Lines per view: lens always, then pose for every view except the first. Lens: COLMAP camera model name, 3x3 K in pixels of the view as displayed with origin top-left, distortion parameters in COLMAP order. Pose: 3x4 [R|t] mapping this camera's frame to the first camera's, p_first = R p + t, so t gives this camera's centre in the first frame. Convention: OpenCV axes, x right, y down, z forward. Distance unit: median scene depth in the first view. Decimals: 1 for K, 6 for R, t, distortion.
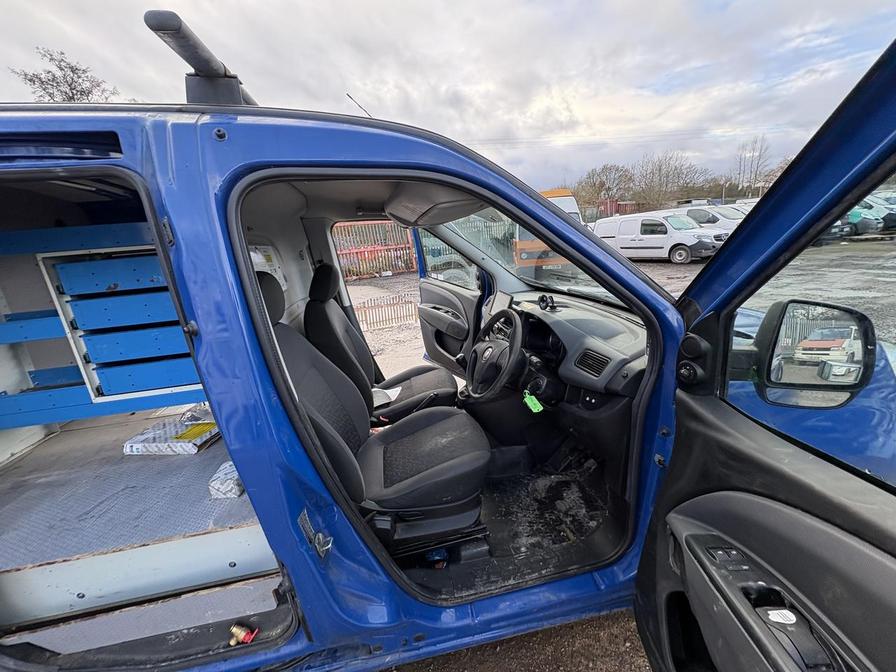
lens RADIAL K [[355.0, 0, 446.5], [0, 355.0, 339.7], [0, 0, 1]] dist [-0.004039, 0.000858]
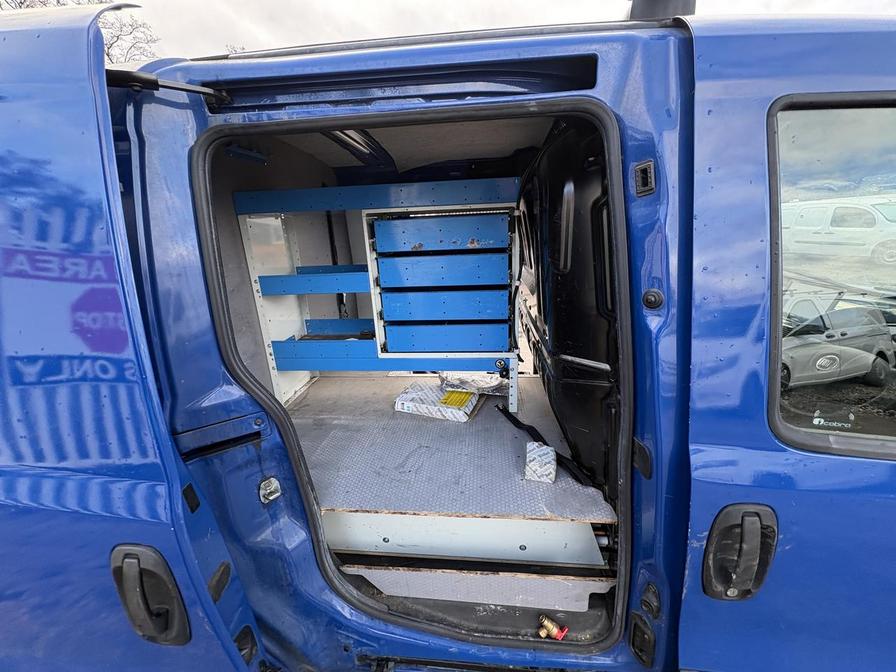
lens RADIAL K [[355.0, 0, 445.9], [0, 355.0, 340.6], [0, 0, 1]] dist [-0.004039, 0.000858]
pose [[0.959632, 0.124876, -0.252019, -0.641857], [-0.112270, 0.991624, 0.063852, 0.046156], [0.257881, -0.032980, 0.965614, 0.045795]]
